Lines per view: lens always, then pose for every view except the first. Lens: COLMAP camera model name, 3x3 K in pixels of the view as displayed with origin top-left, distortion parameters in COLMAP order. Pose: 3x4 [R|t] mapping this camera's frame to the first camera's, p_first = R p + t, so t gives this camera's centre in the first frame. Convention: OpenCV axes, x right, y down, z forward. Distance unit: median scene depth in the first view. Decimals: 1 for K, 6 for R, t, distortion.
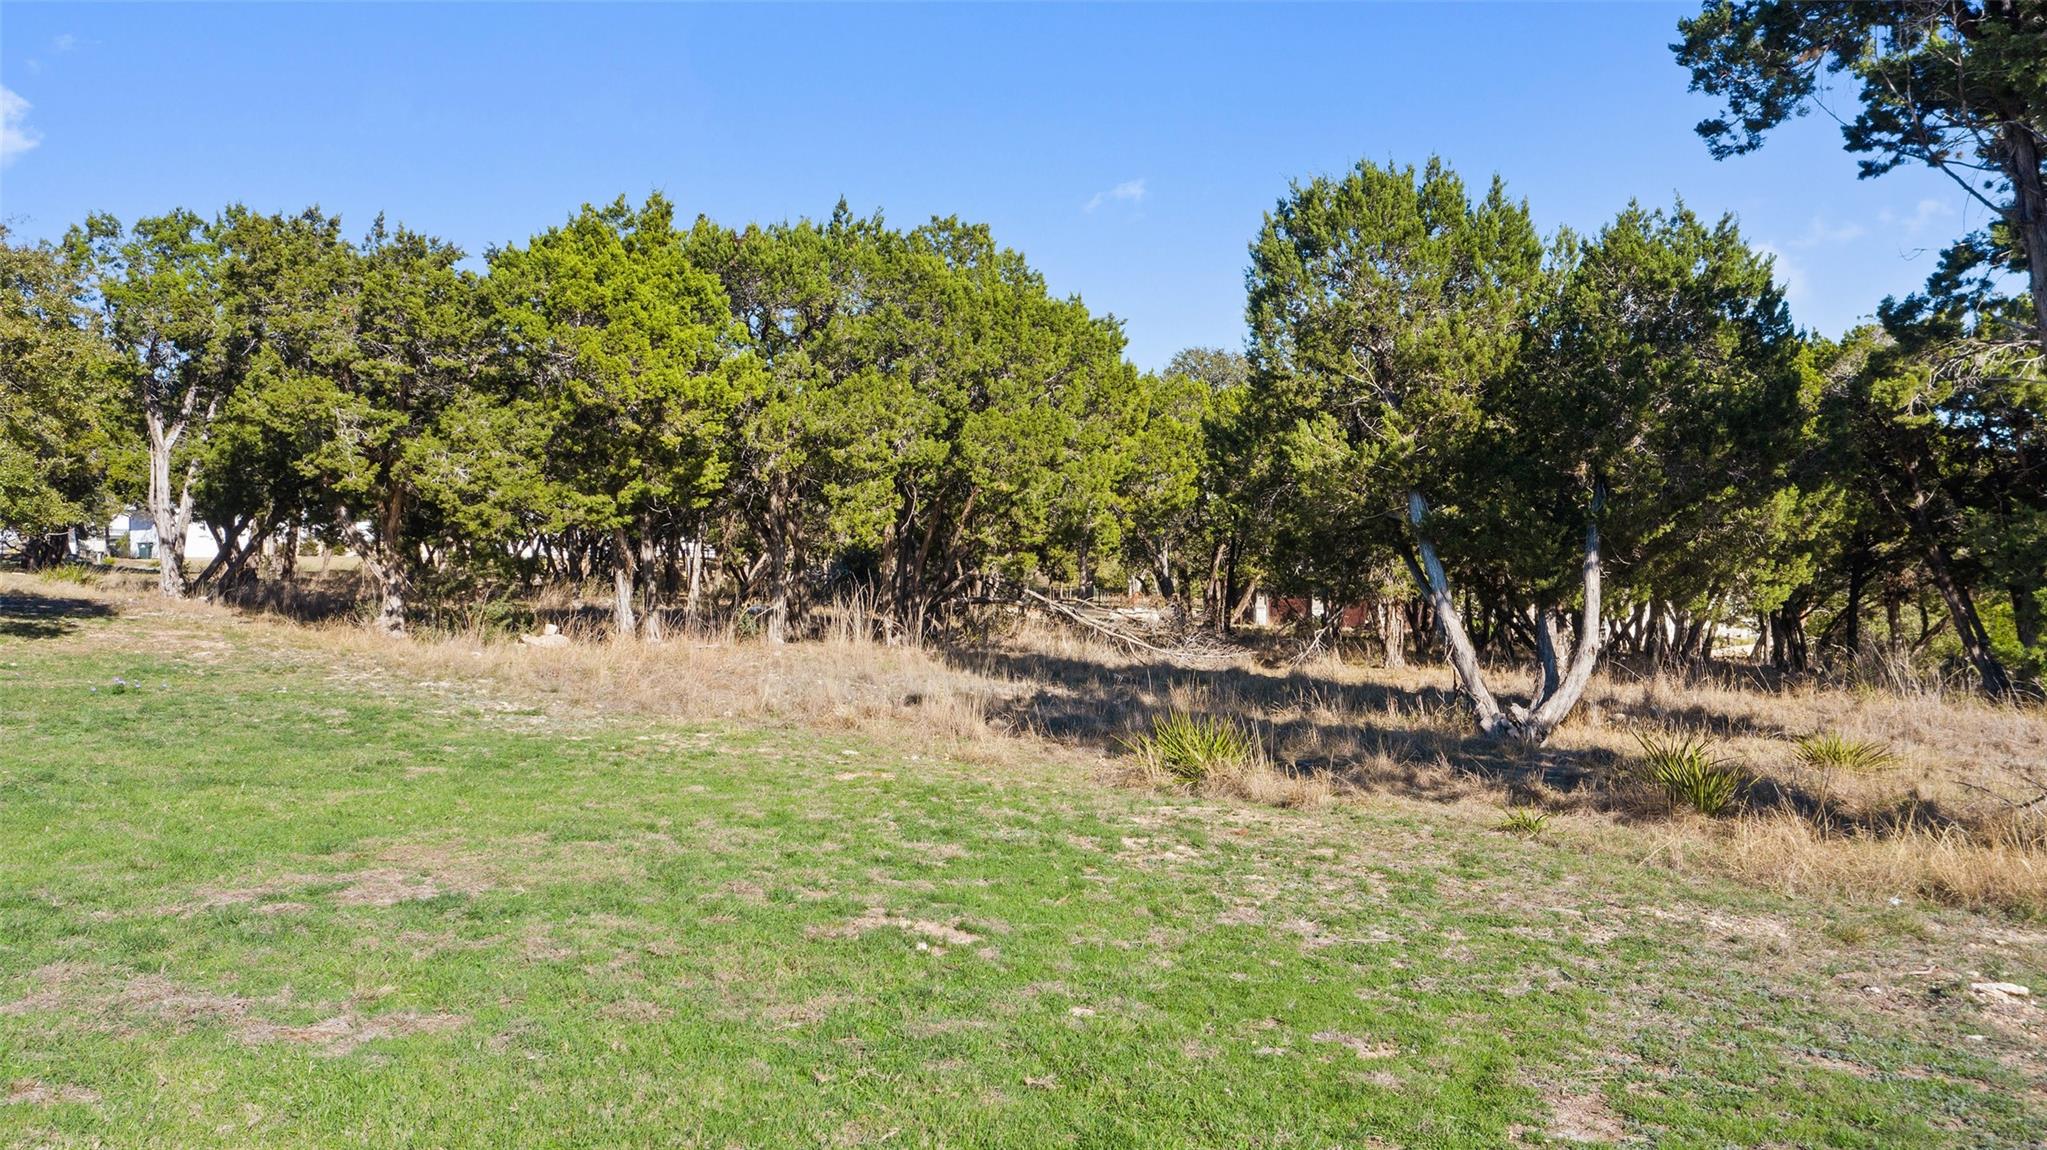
lens RADIAL K [[1696.5, 0, 1022.0], [0, 1696.5, 558.6], [0, 0, 1]] dist [0.007952, 0.025982]
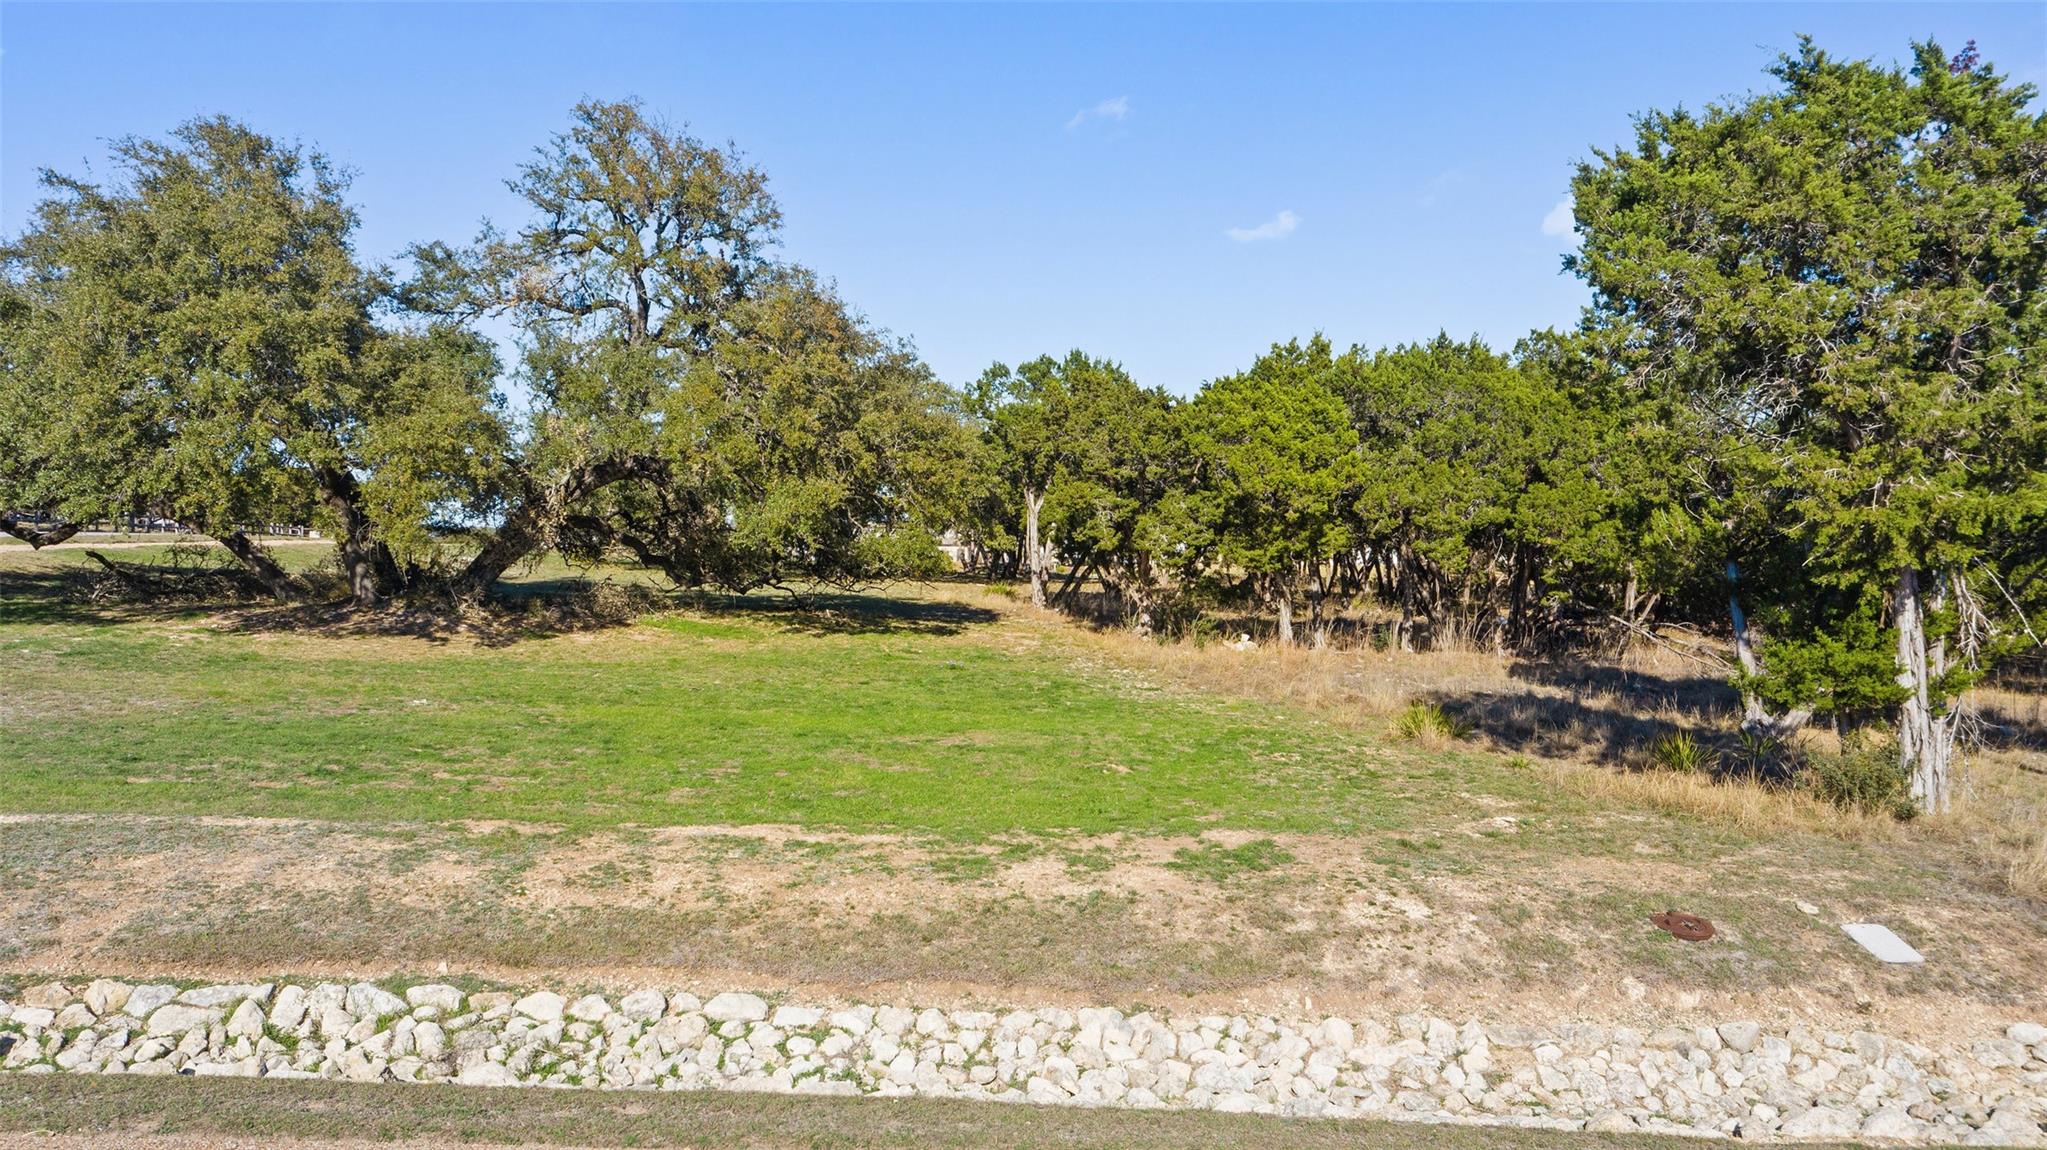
lens RADIAL K [[1696.5, 0, 1022.0], [0, 1696.5, 558.6], [0, 0, 1]] dist [0.007952, 0.025982]
pose [[0.855026, 0.003590, -0.518572, 0.361700], [-0.003107, 0.999994, 0.001799, -0.033092], [0.518575, 0.000073, 0.855032, -0.404275]]
